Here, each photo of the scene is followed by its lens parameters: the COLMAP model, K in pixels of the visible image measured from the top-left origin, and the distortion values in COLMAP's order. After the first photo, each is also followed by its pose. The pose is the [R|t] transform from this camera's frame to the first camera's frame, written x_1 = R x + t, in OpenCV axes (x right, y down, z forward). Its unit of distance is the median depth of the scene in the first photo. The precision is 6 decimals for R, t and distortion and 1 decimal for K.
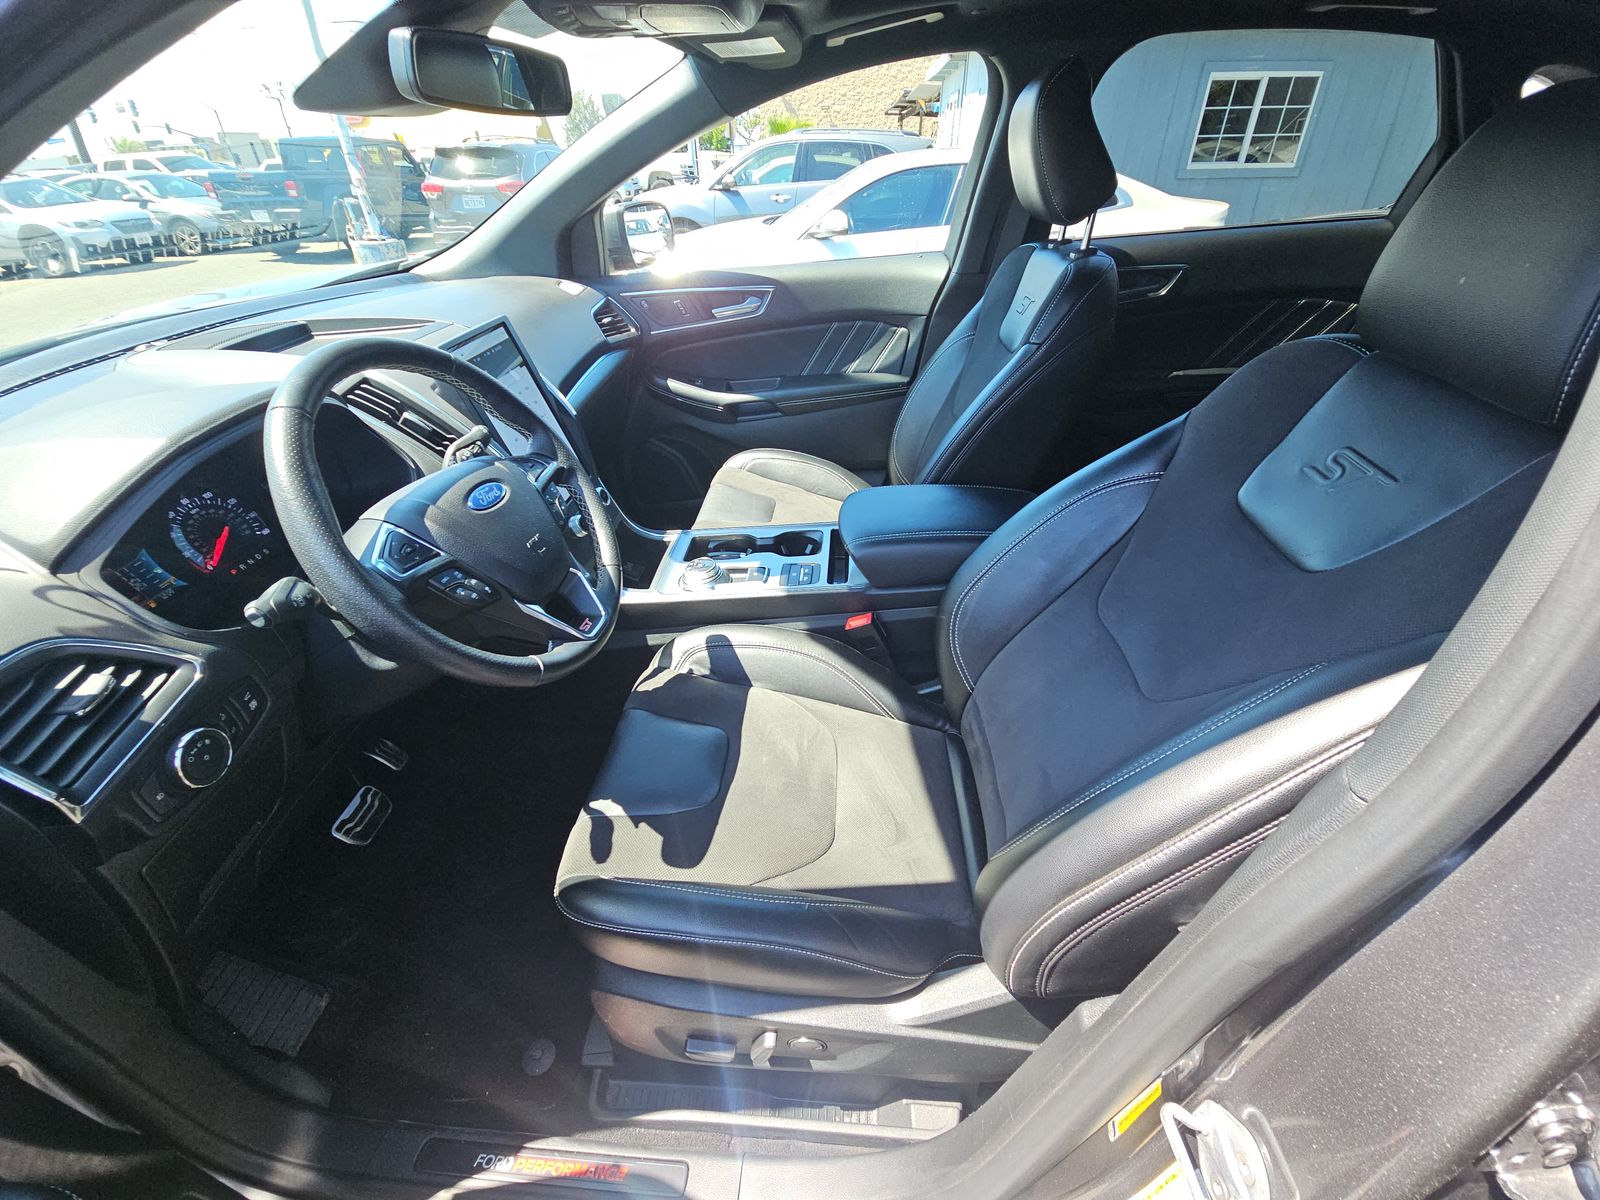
lens RADIAL K [[657.6, 0, 800.0], [0, 657.6, 600.0], [0, 0, 1]] dist [0.015732, -0.011688]
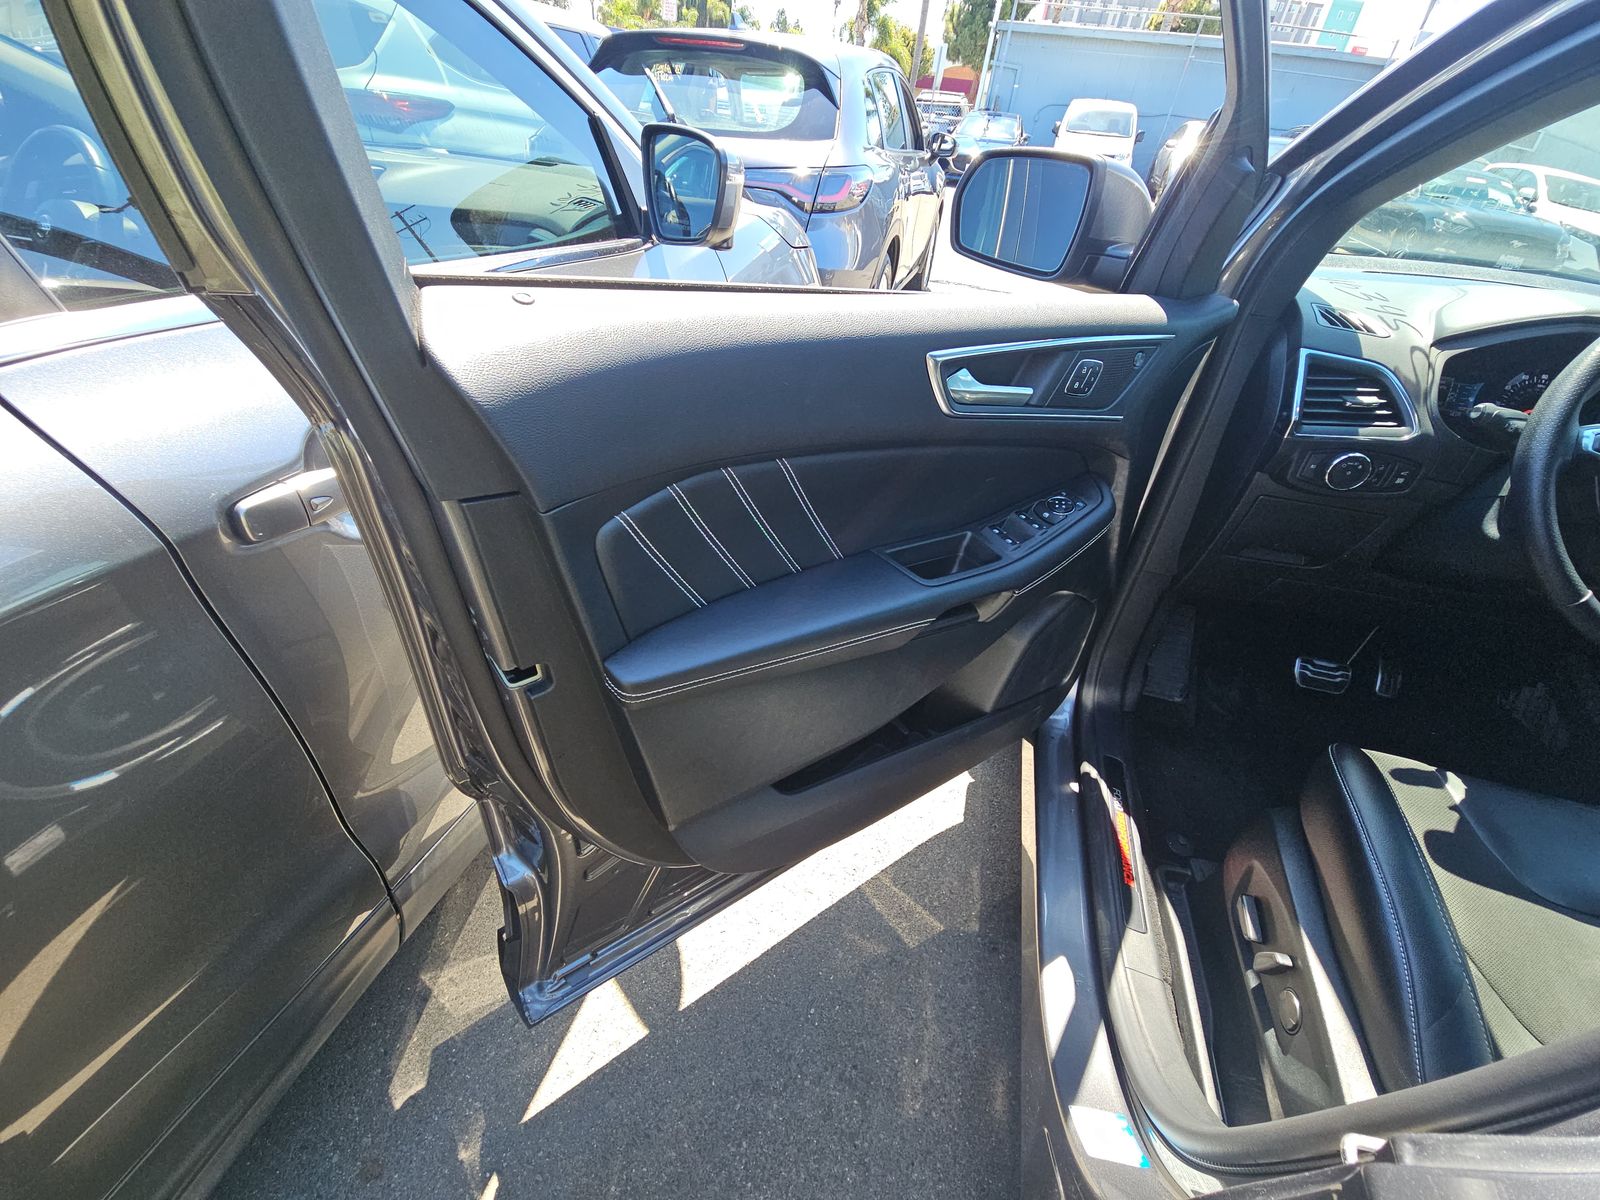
lens RADIAL K [[657.6, 0, 800.0], [0, 657.6, 600.0], [0, 0, 1]] dist [0.015732, -0.011688]
pose [[-0.197136, 0.584189, -0.787312, 0.720405], [-0.617642, 0.549652, 0.562496, 0.319662], [0.761352, 0.597165, 0.252463, -0.177850]]
